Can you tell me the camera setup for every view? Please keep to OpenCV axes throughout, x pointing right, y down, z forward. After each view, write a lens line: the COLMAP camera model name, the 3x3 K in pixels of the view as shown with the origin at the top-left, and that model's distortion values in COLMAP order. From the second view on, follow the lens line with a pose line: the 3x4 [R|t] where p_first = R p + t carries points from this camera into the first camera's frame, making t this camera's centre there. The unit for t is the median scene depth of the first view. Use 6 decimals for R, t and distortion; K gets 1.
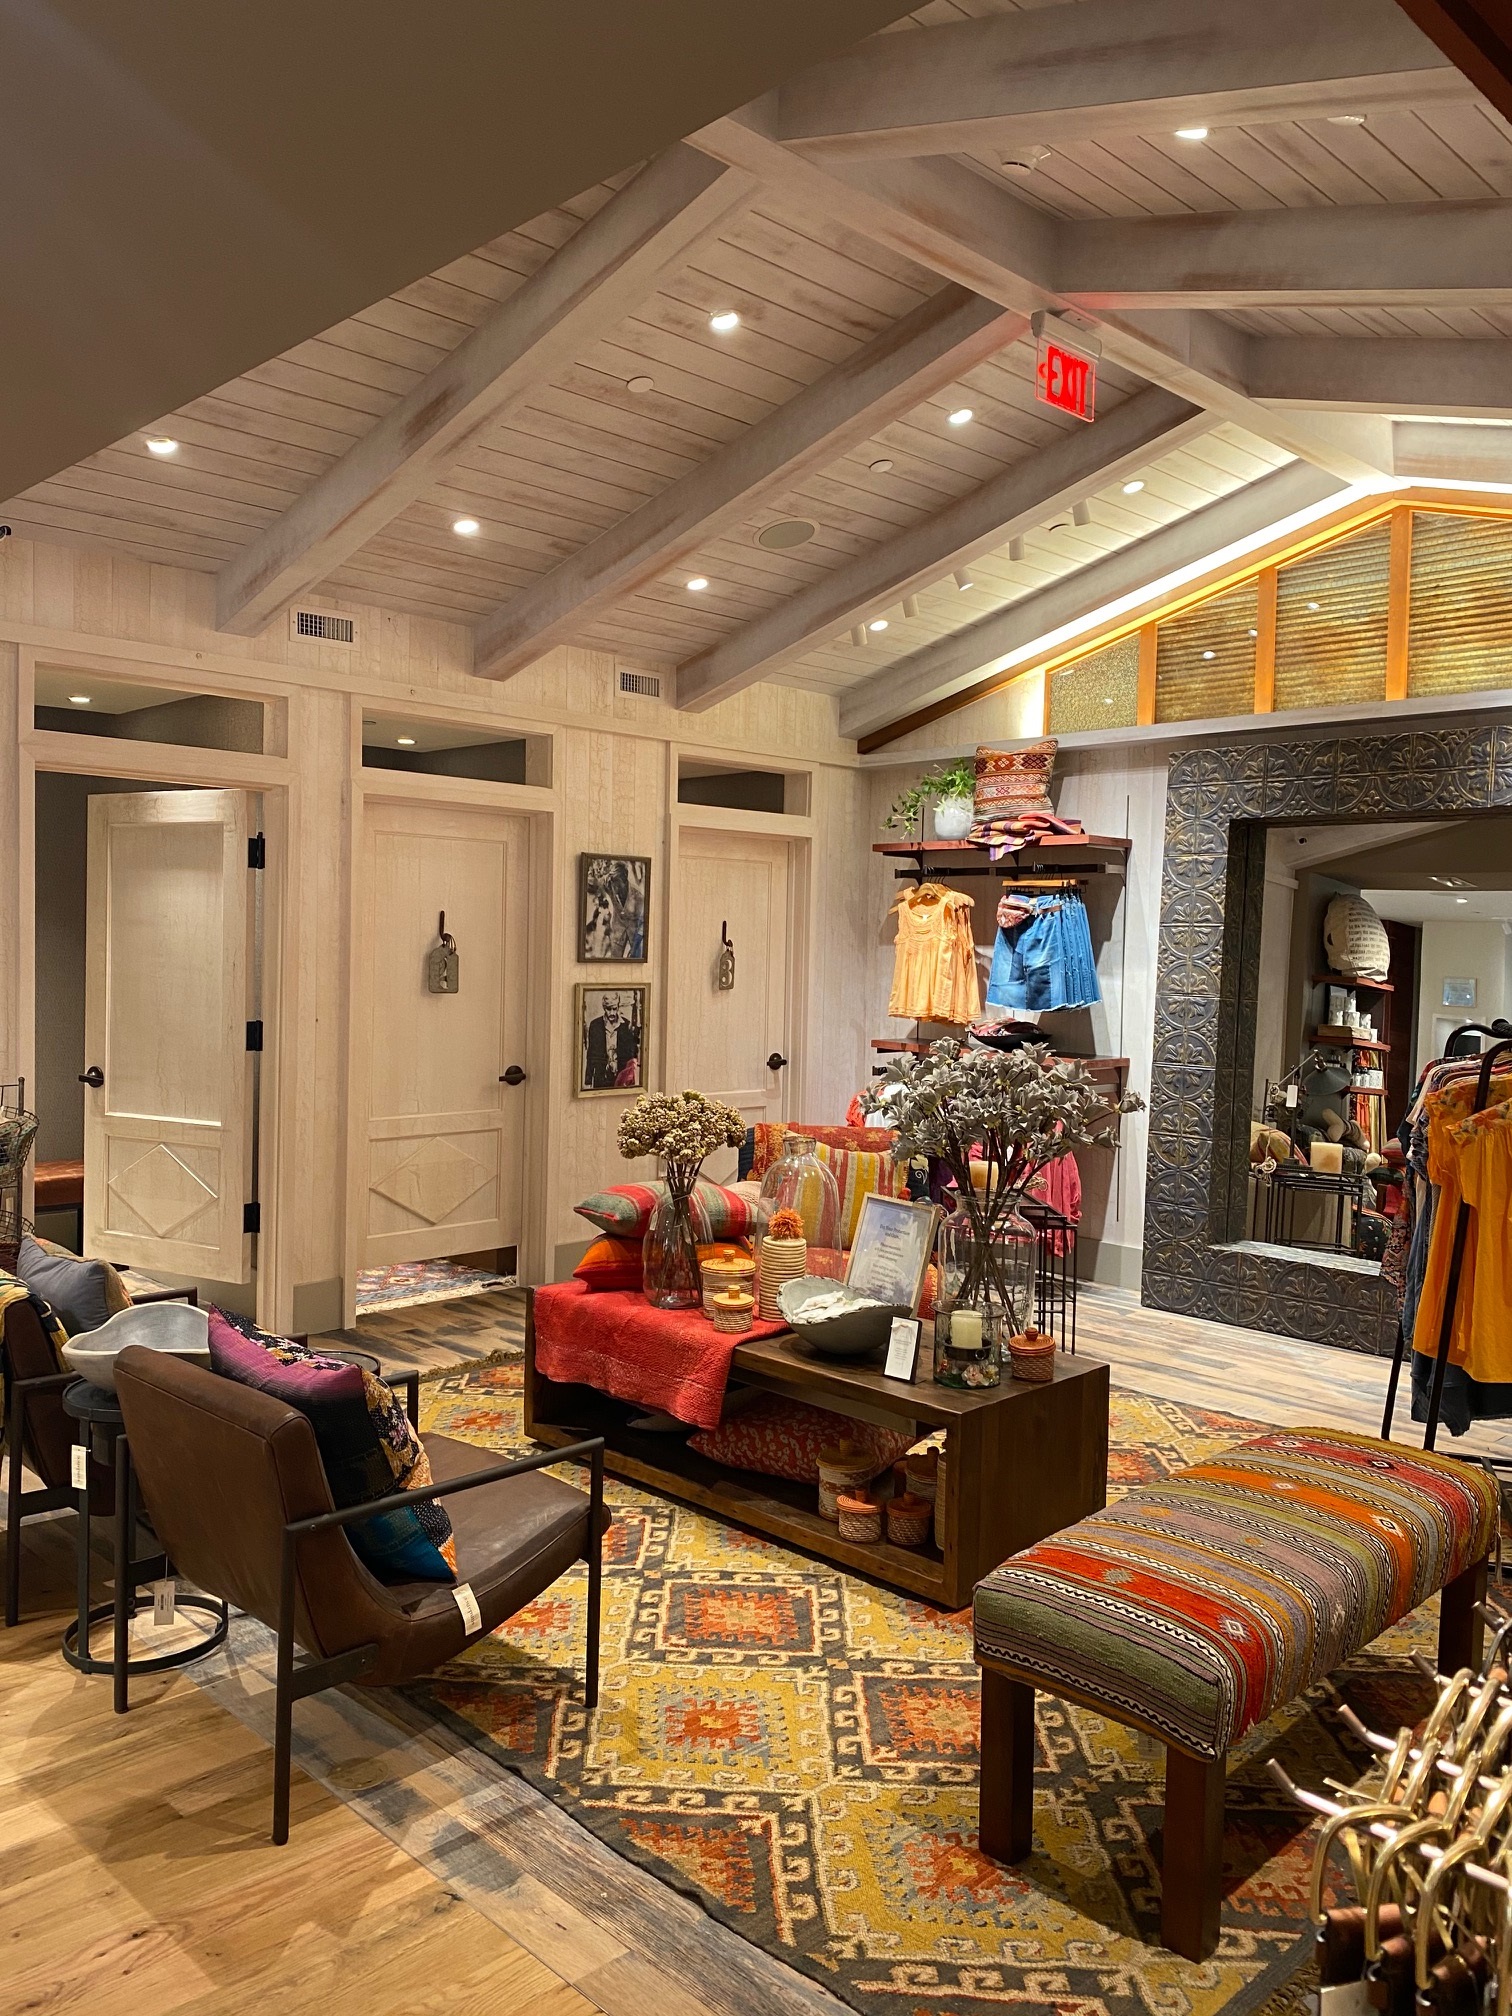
lens RADIAL K [[1521.1, 0, 748.4], [0, 1521.1, 998.1], [0, 0, 1]] dist [0.005523, -0.011593]
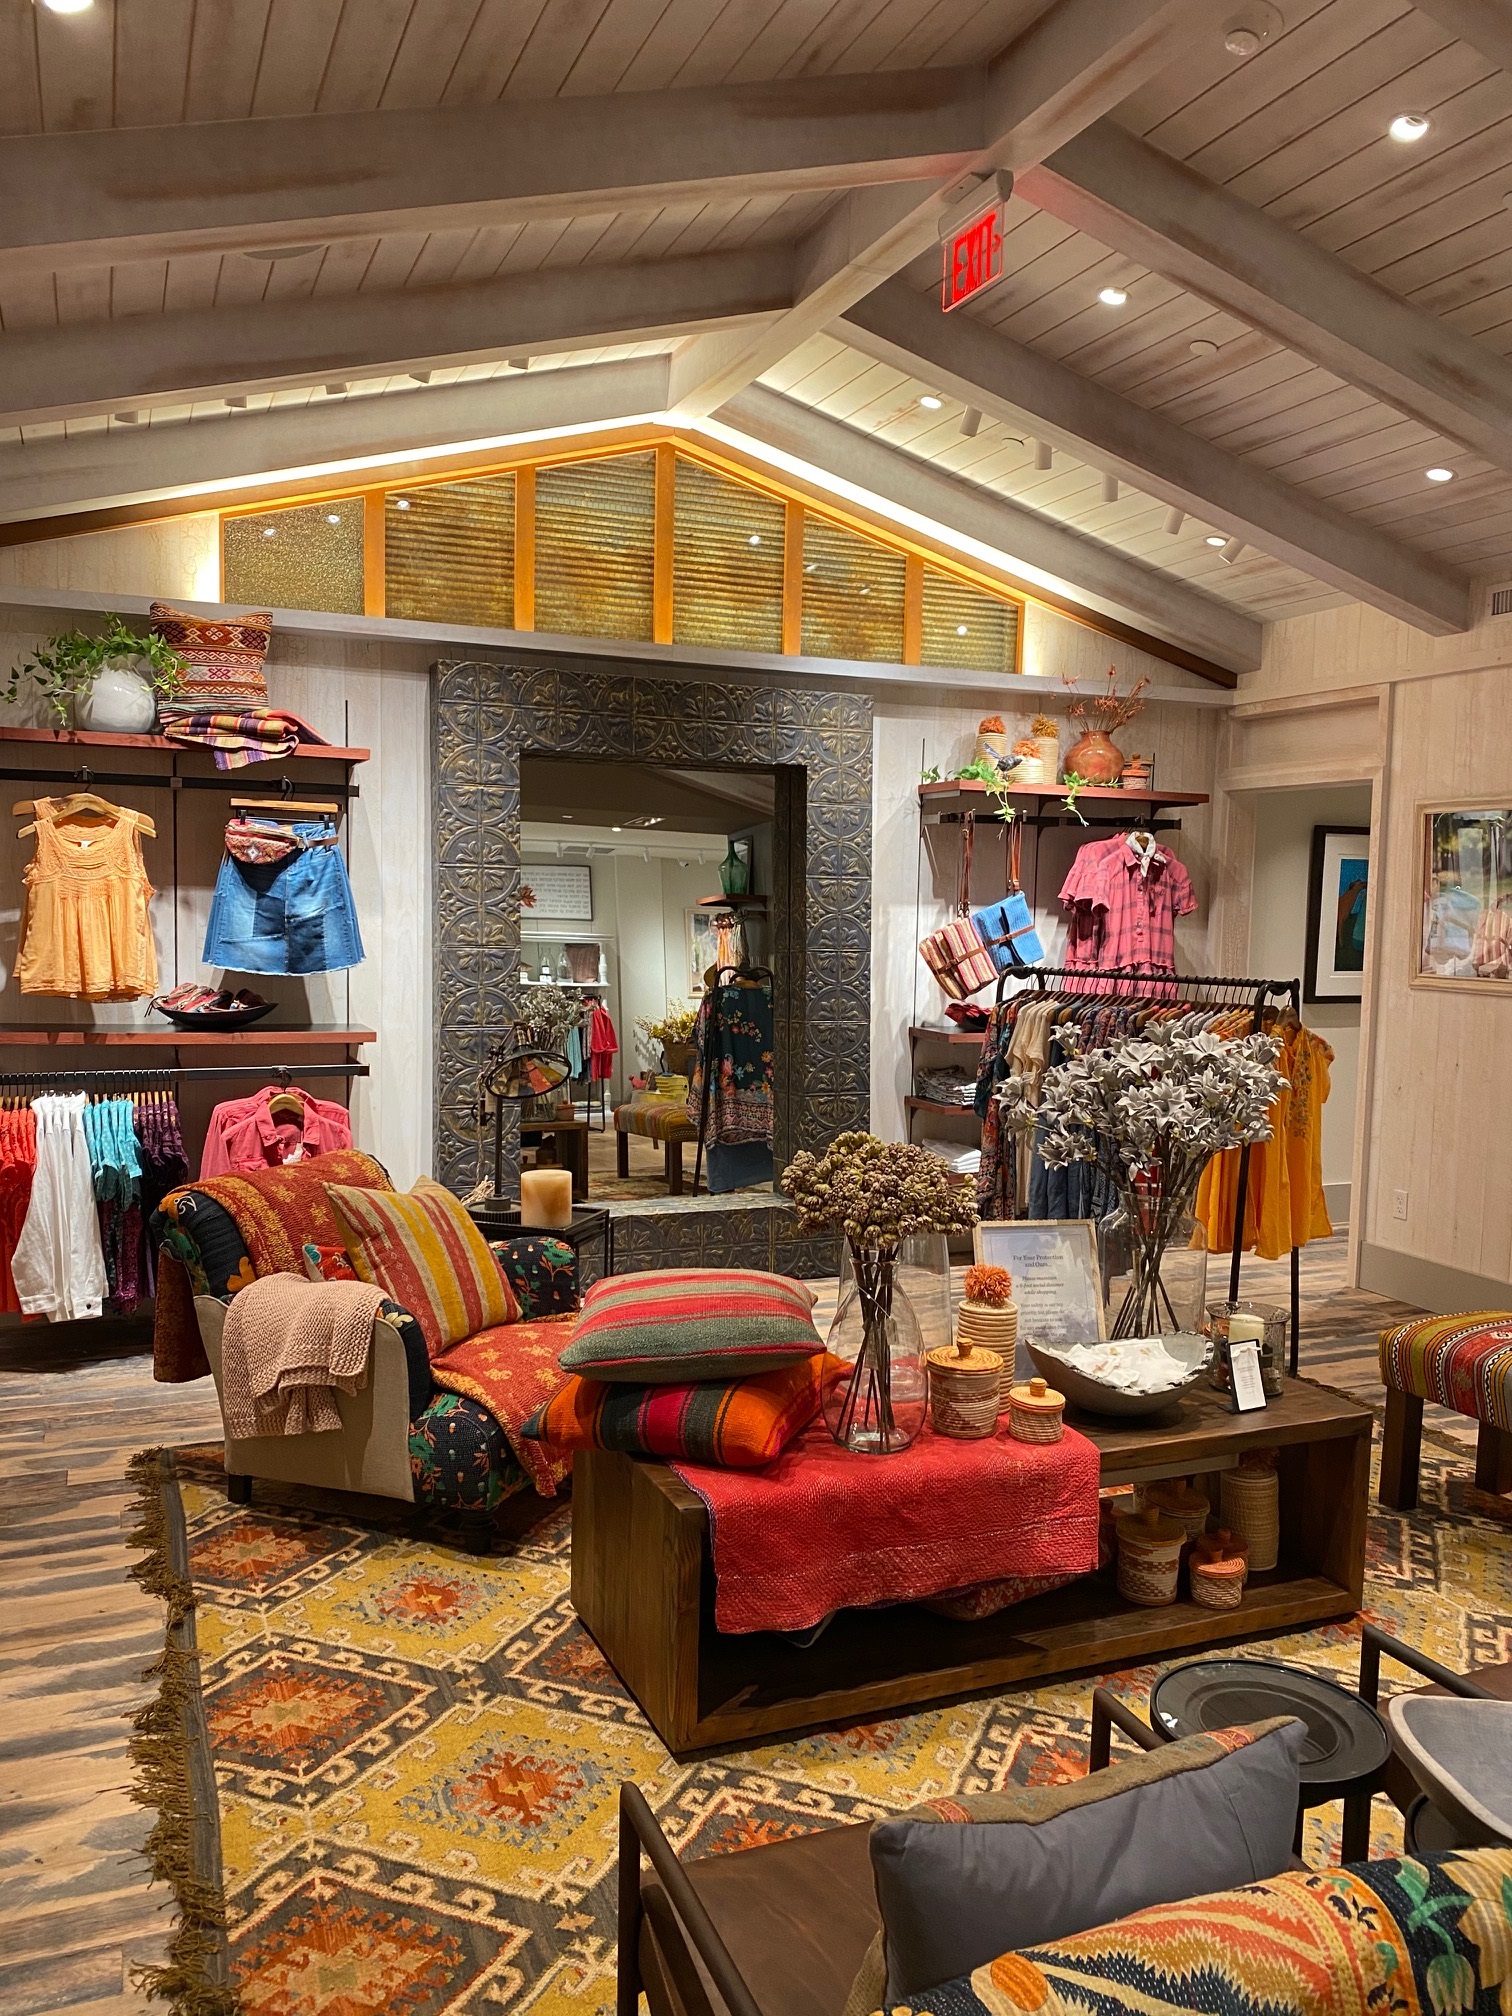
lens RADIAL K [[1521.1, 0, 747.8], [0, 1521.1, 1027.6], [0, 0, 1]] dist [0.005523, -0.011593]
pose [[0.373662, -0.092618, 0.922930, -0.457703], [0.012310, 0.995410, 0.094908, -0.036143], [-0.927483, -0.024103, 0.373087, 0.525029]]
